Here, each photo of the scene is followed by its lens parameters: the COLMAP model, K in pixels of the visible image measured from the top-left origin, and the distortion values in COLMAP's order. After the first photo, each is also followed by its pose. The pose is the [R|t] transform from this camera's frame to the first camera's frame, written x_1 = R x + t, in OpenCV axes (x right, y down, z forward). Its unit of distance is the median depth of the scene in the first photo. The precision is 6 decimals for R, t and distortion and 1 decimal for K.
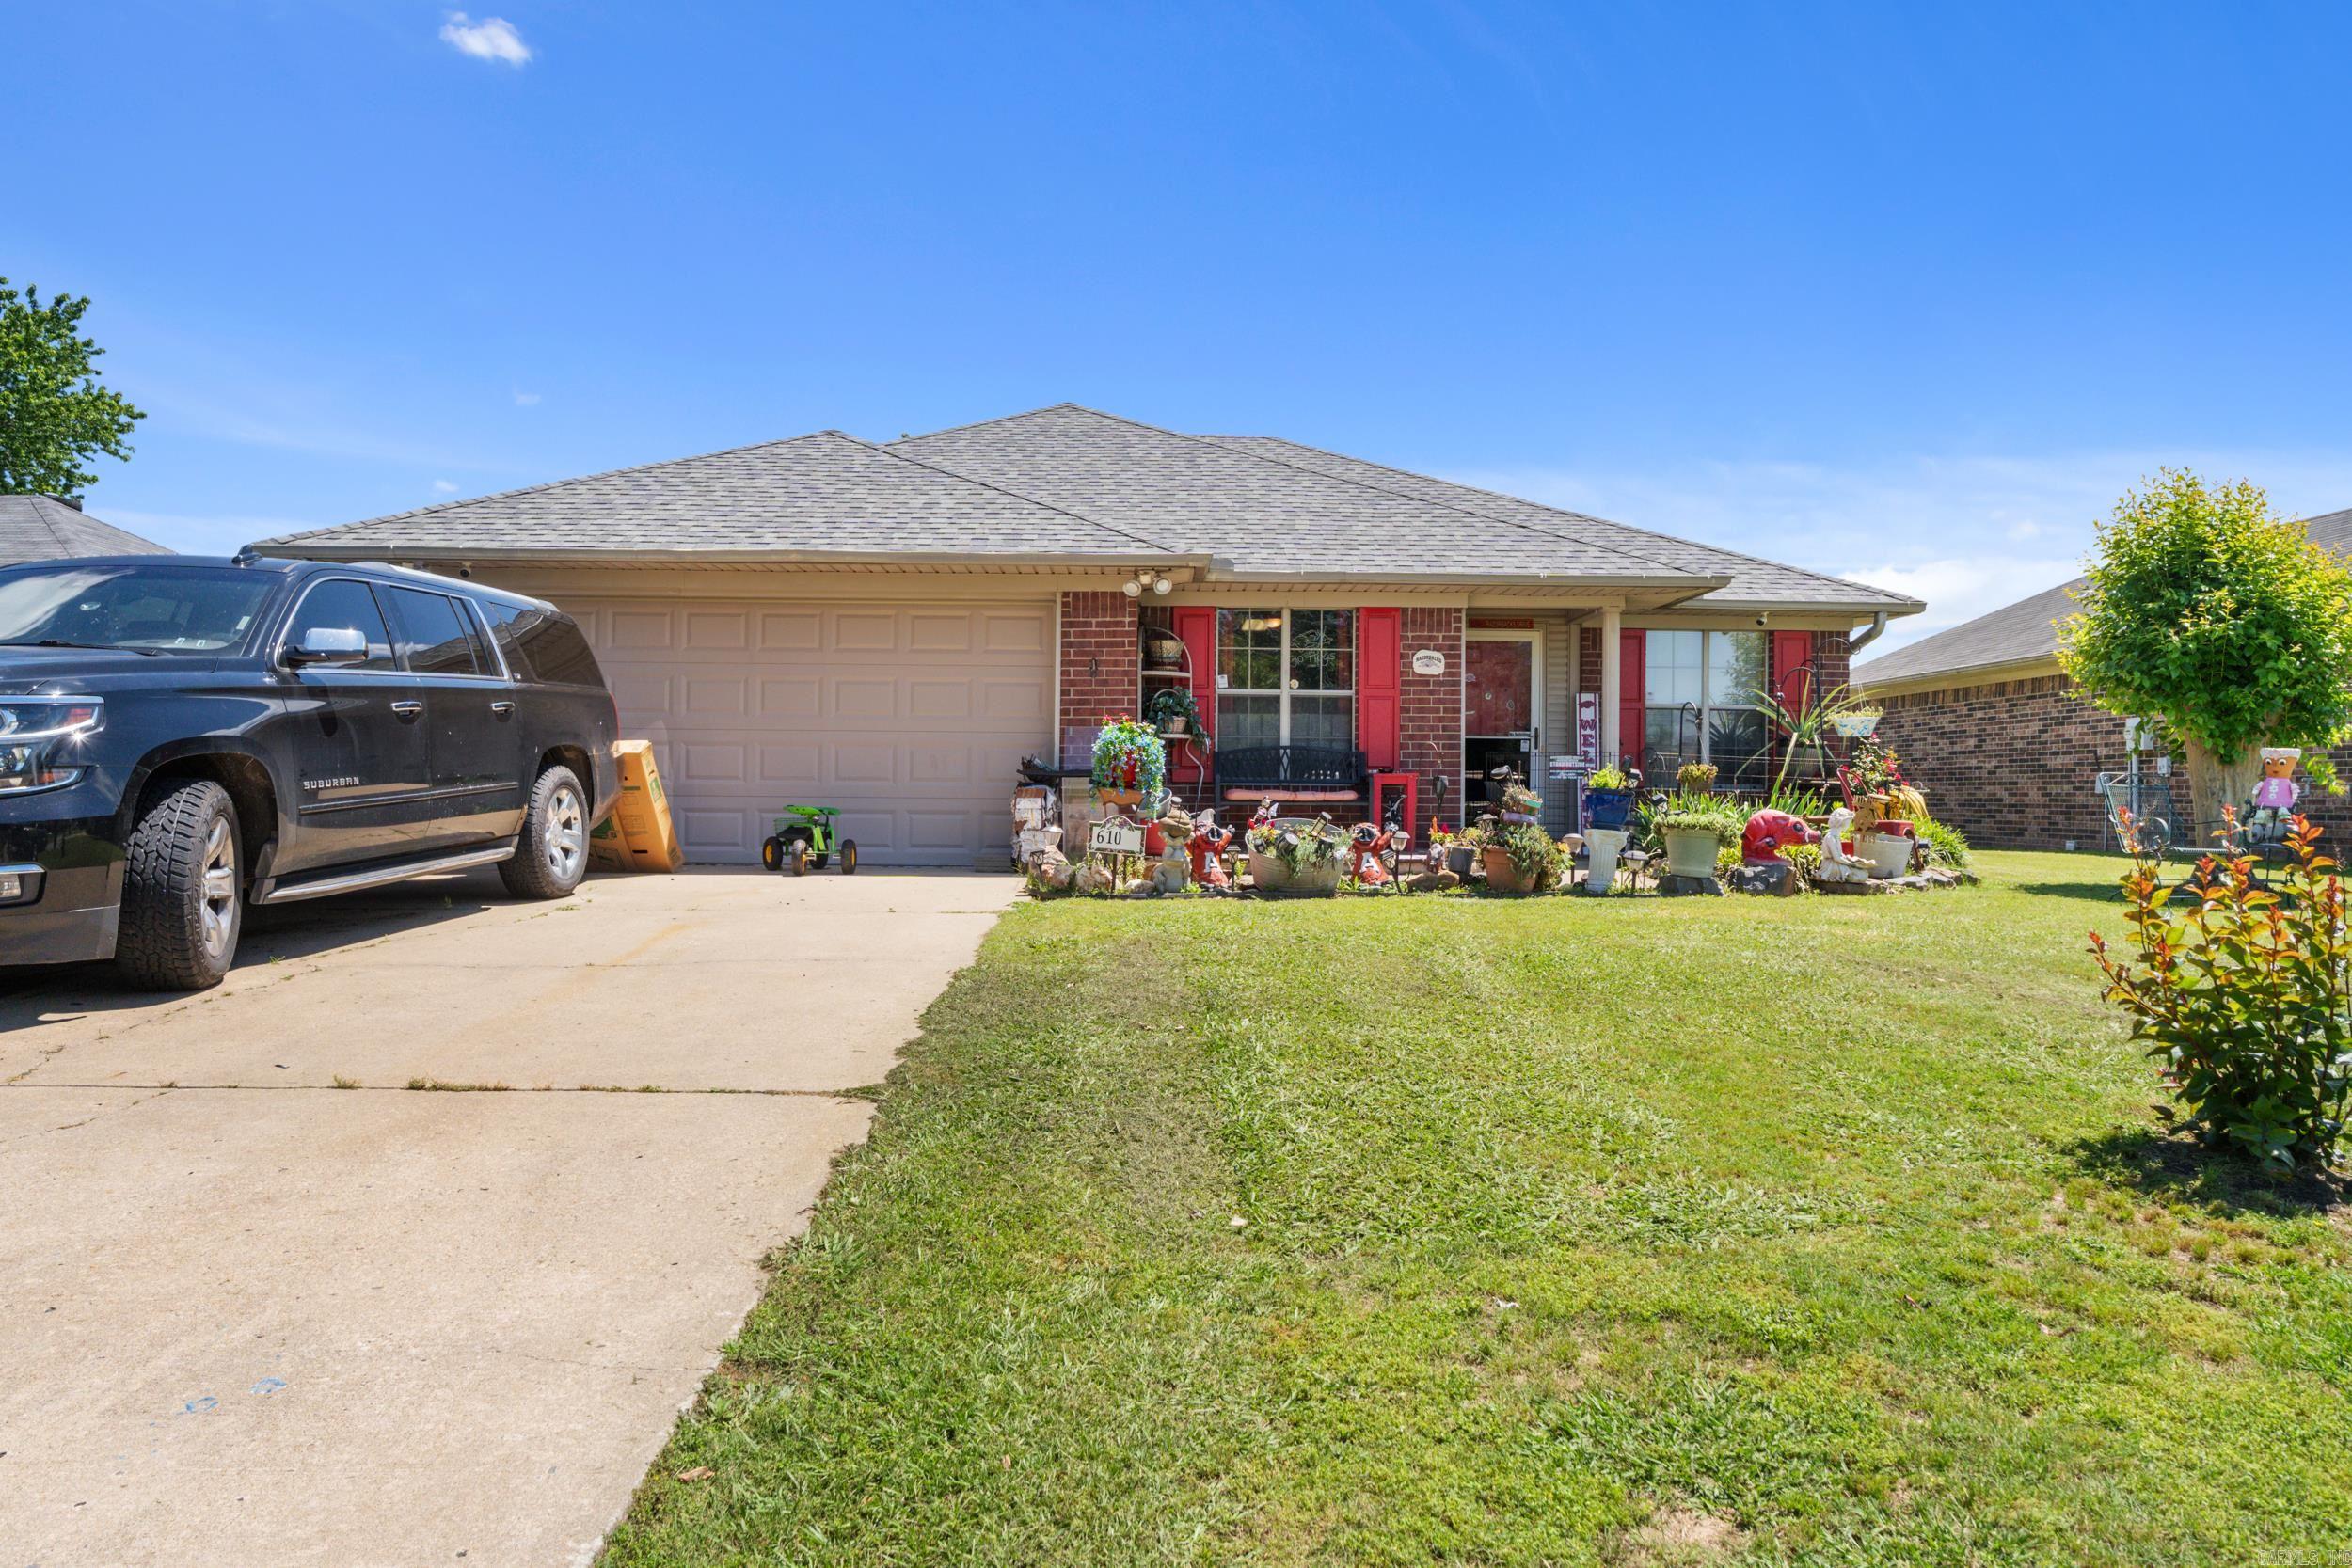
lens RADIAL K [[1449.2, 0, 1174.1], [0, 1449.2, 772.2], [0, 0, 1]] dist [-0.002899, 0.000271]
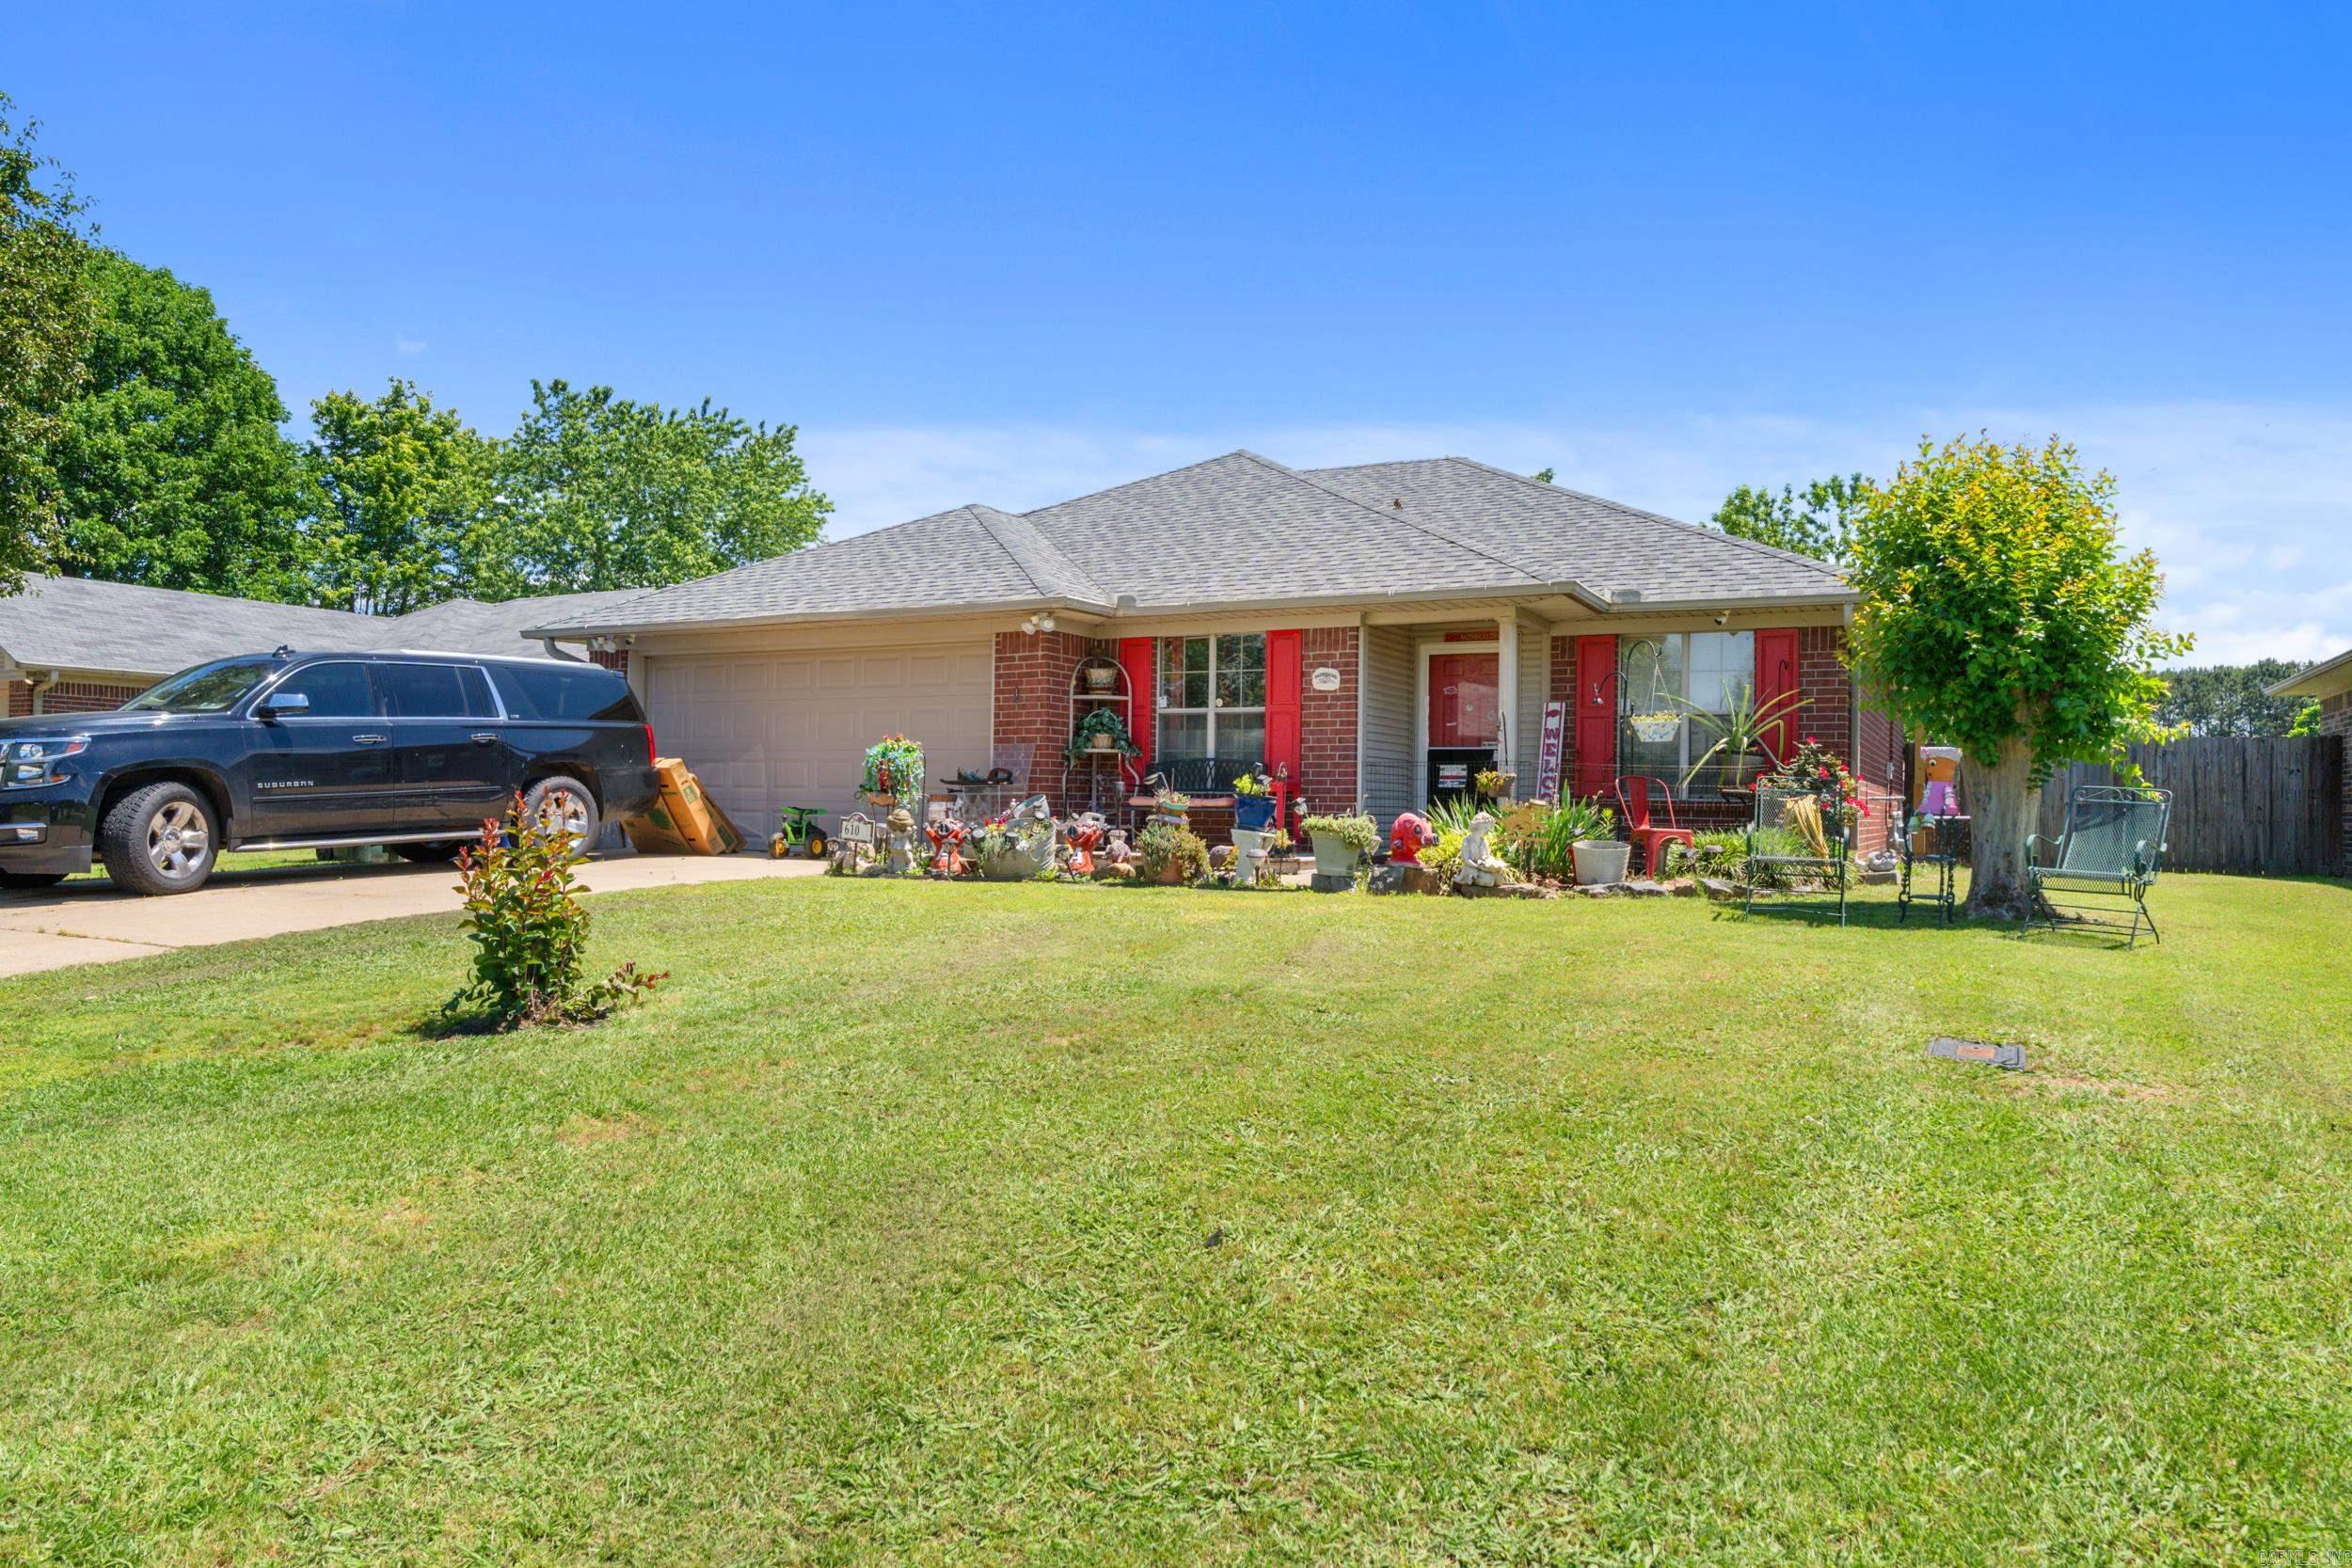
lens RADIAL K [[1490.7, 0, 1178.9], [0, 1490.7, 784.0], [0, 0, 1]] dist [0.007323, -0.000086]
pose [[0.876456, -0.002282, -0.481476, 0.610487], [-0.000693, 0.999982, -0.006002, 0.008654], [0.481481, 0.005594, 0.876439, -0.018793]]
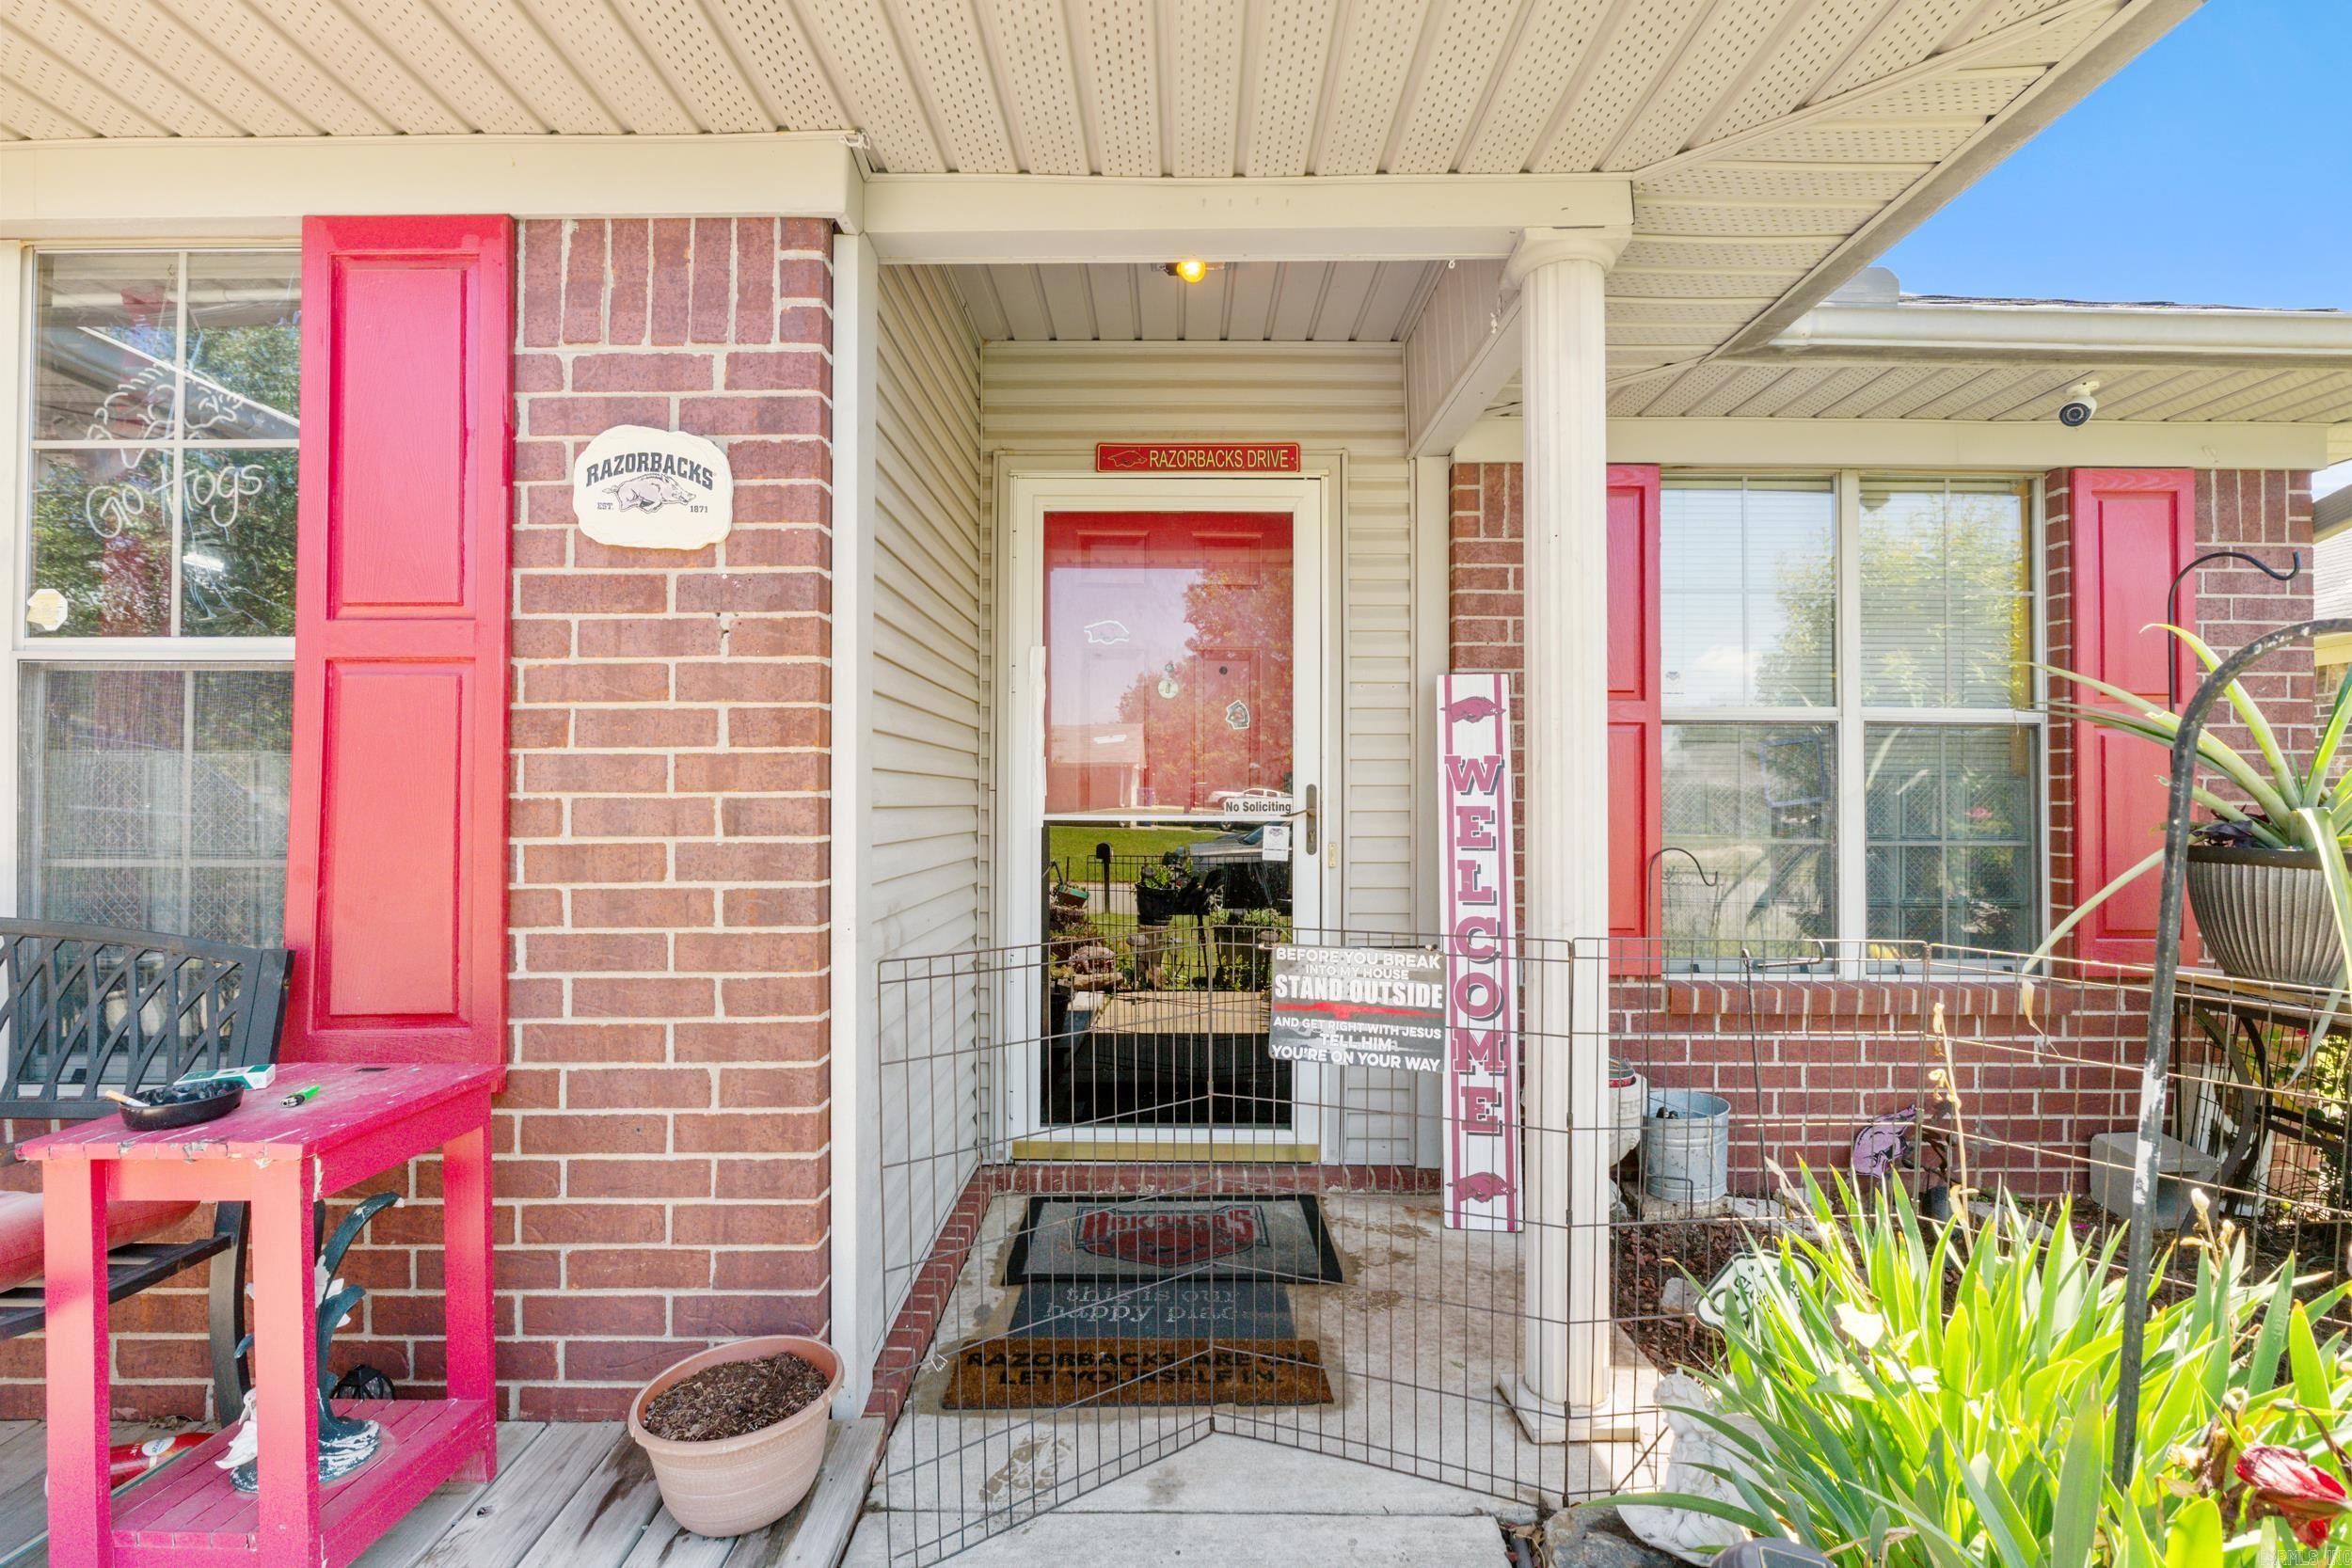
lens RADIAL K [[1094.3, 0, 1173.7], [0, 1094.3, 784.3], [0, 0, 1]] dist [0.002350, 0.000149]
pose [[0.999859, -0.007157, -0.015193, 0.249242], [0.007104, 0.999968, -0.003542, -0.033767], [0.015218, 0.003434, 0.999878, 0.849215]]
